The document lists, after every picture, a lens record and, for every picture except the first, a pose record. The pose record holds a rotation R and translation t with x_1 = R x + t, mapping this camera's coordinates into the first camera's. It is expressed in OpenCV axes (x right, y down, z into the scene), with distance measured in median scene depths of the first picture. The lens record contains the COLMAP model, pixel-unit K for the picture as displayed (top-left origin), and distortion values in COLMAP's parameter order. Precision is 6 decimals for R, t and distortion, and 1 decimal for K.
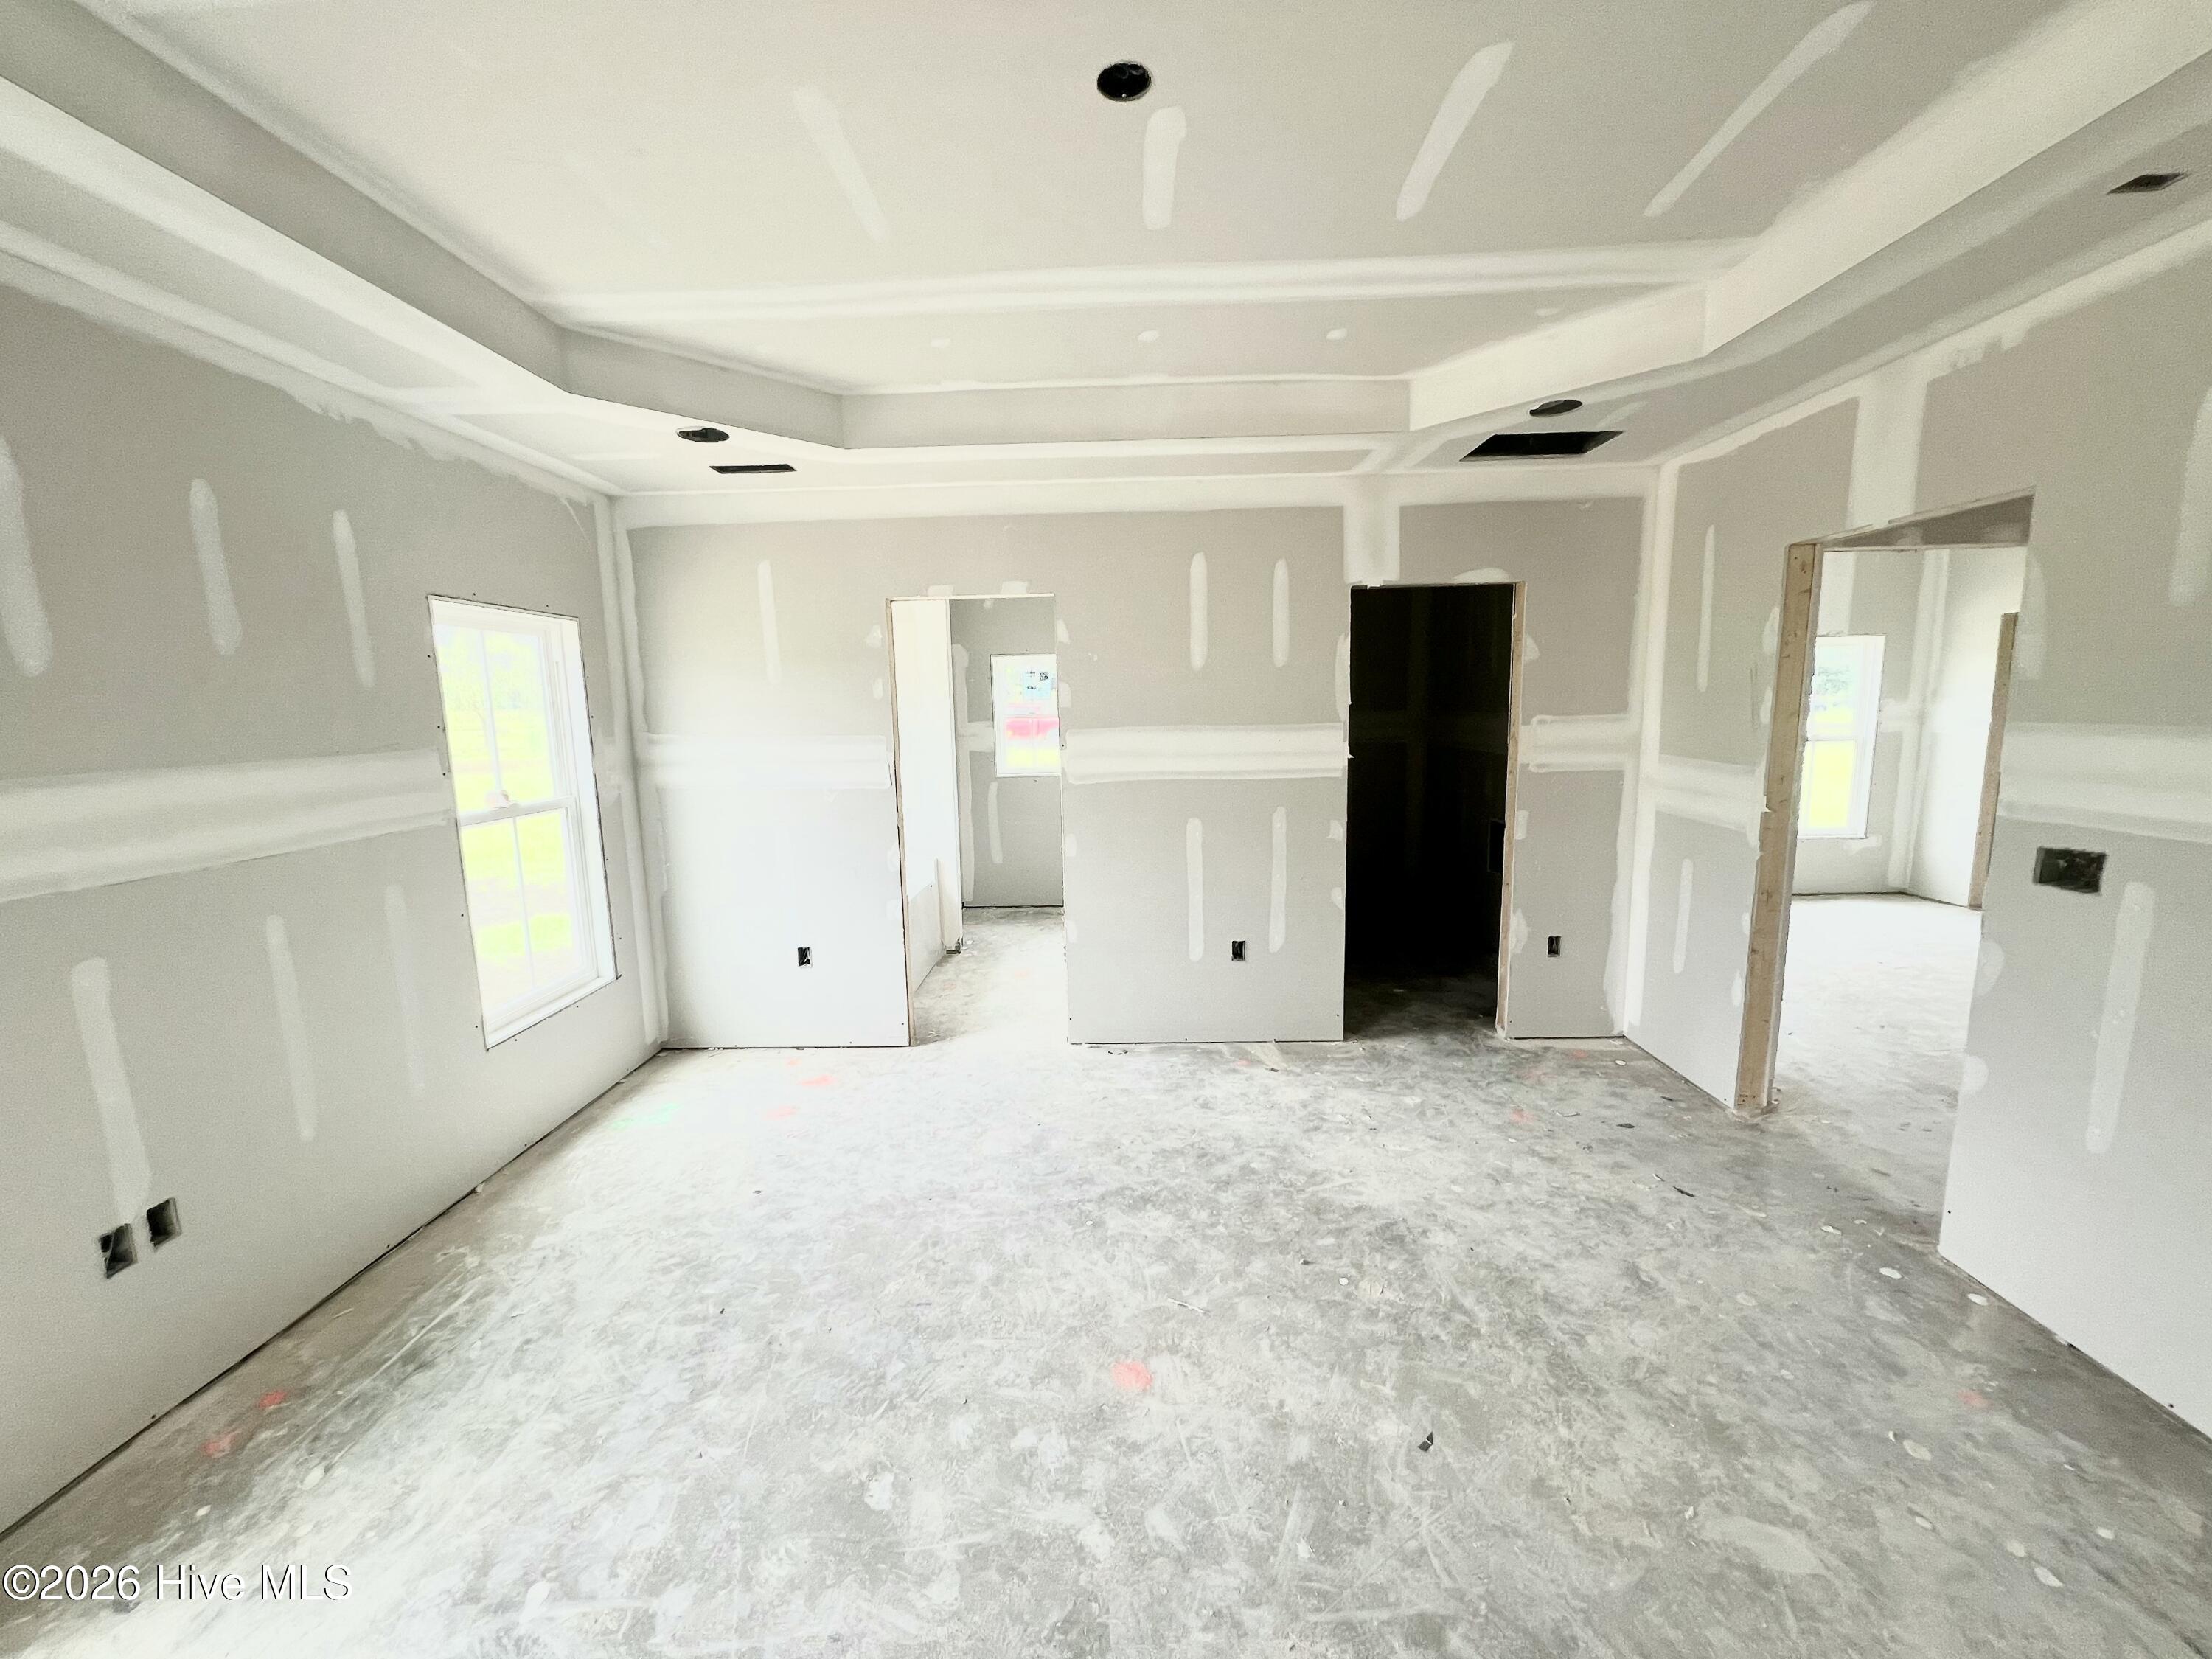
lens RADIAL K [[880.4, 0, 1104.9], [0, 880.4, 833.4], [0, 0, 1]] dist [-0.001047, 0.000090]
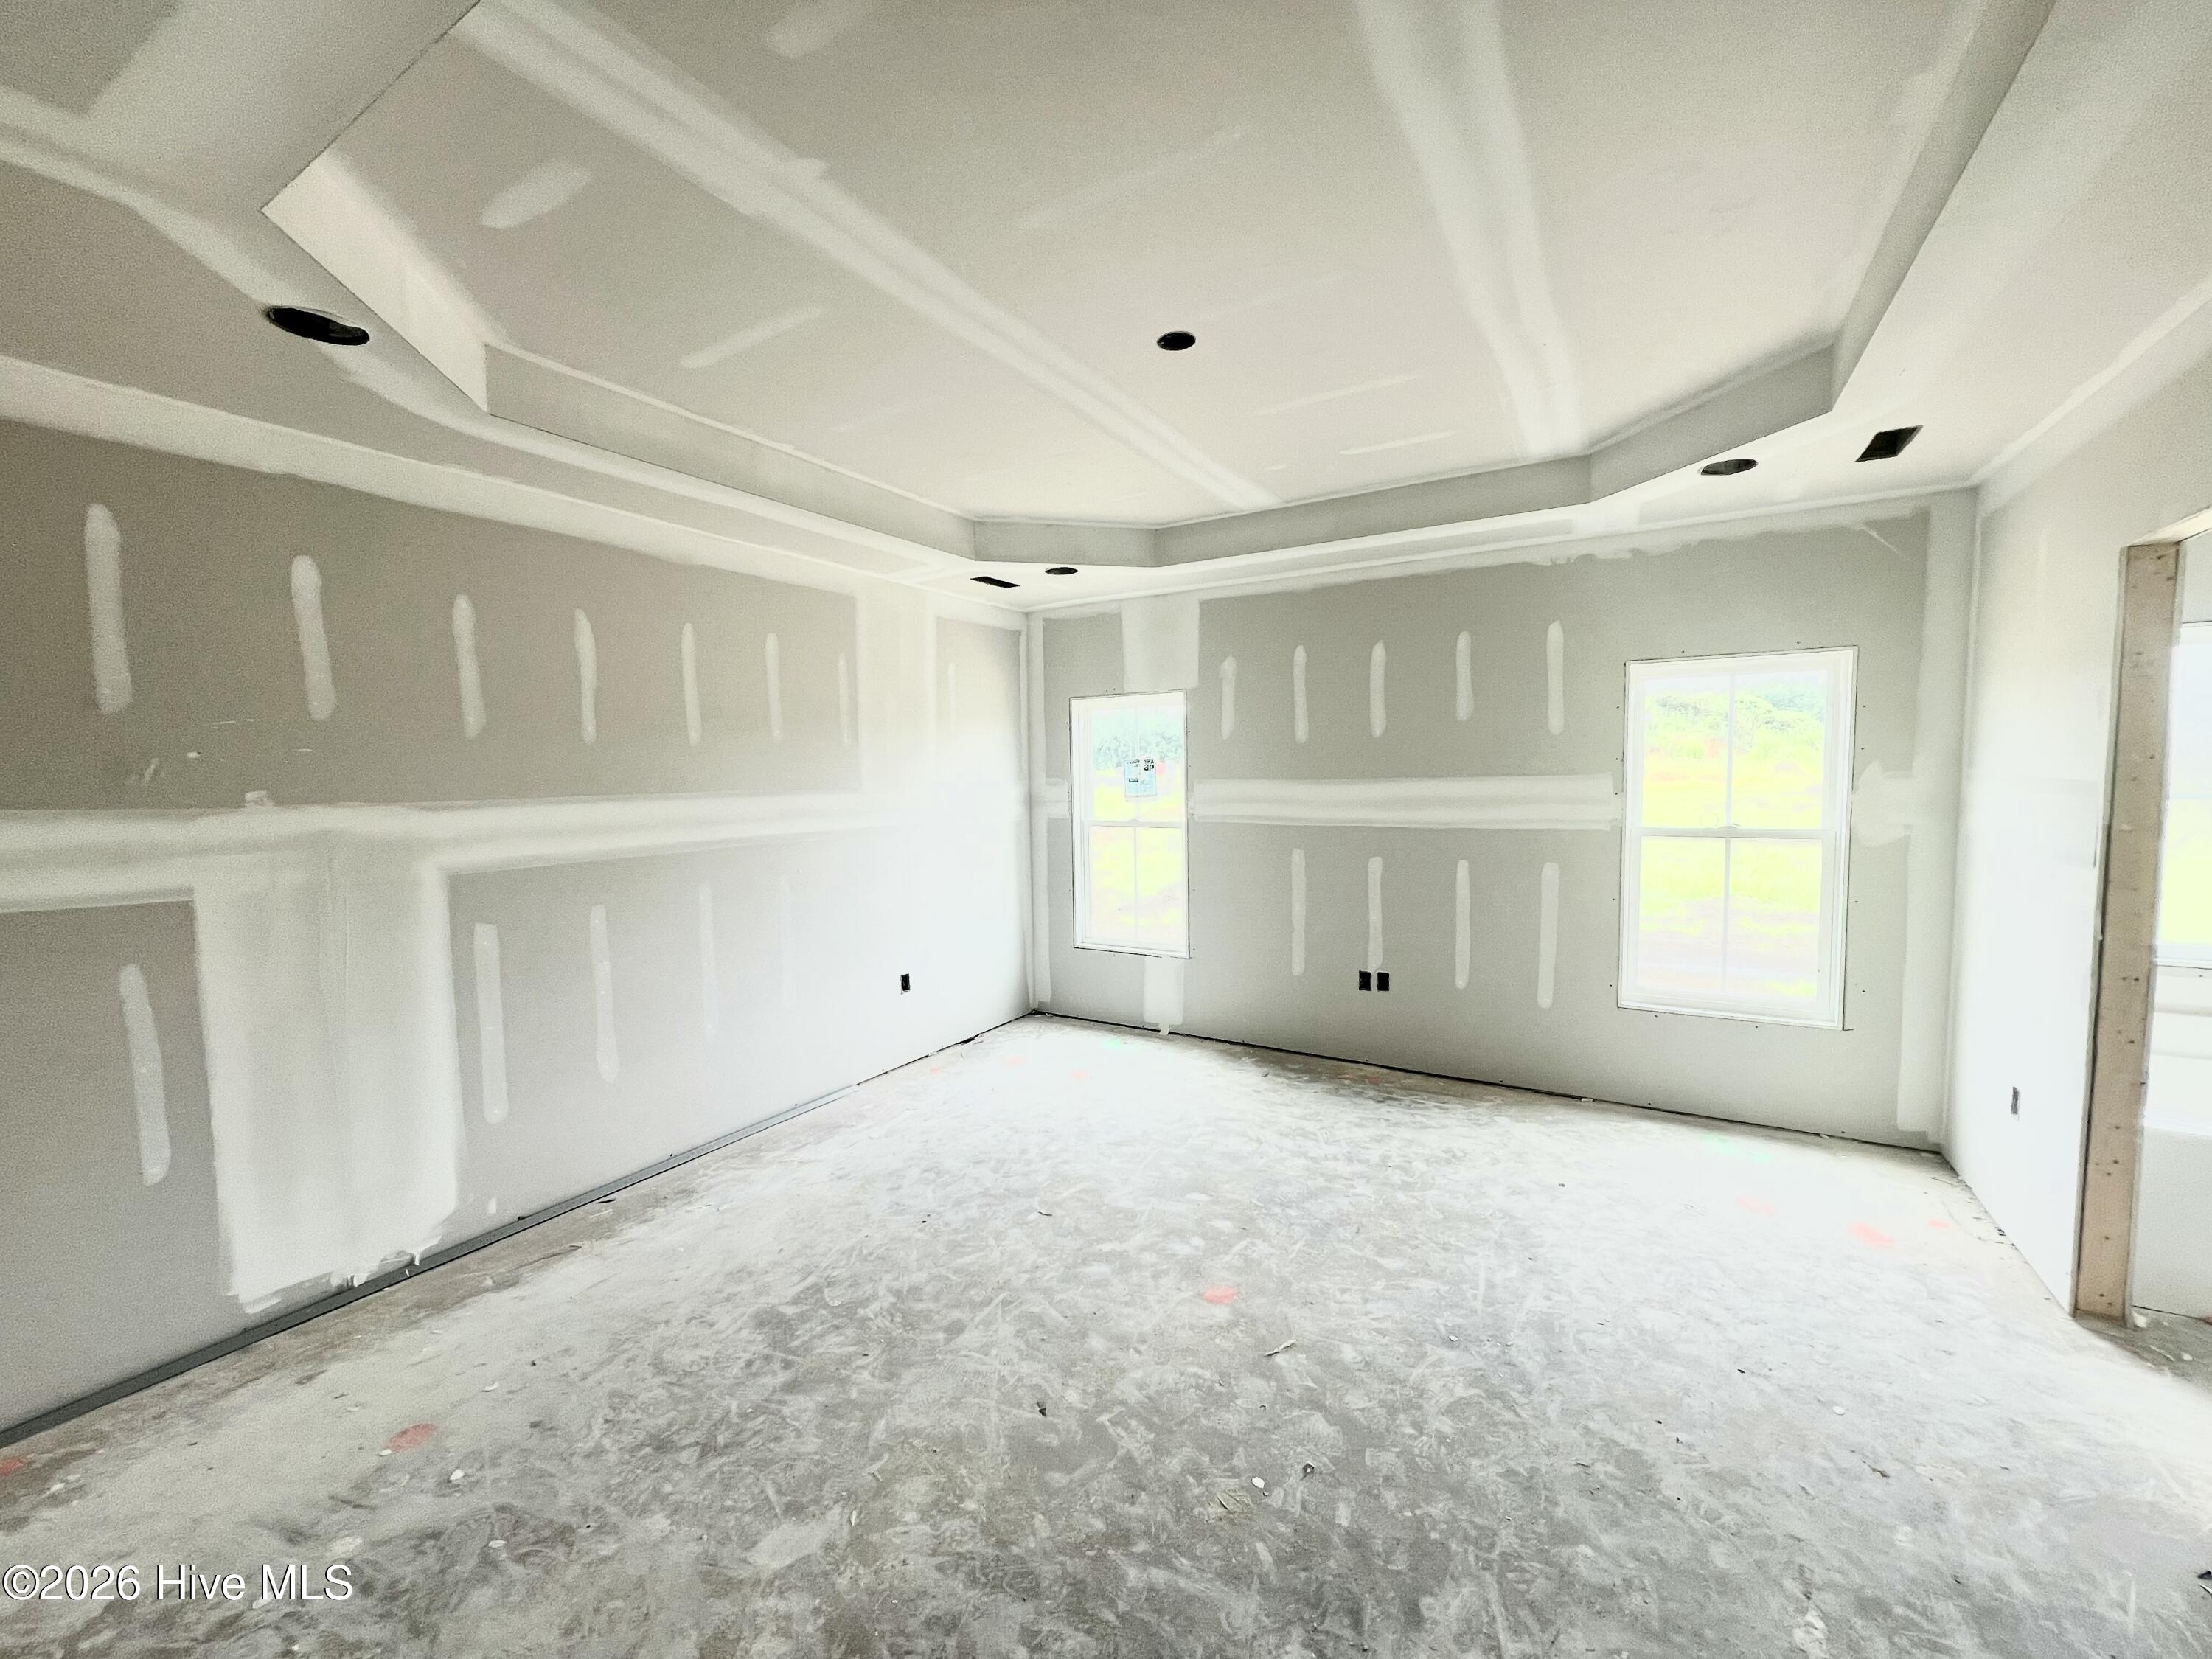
lens RADIAL K [[880.4, 0, 1104.9], [0, 880.4, 833.4], [0, 0, 1]] dist [-0.001047, 0.000090]
pose [[-0.493629, 0.090005, -0.865003, 1.049051], [-0.097605, 0.982613, 0.157942, -0.185897], [0.864178, 0.162393, -0.476261, 1.260068]]
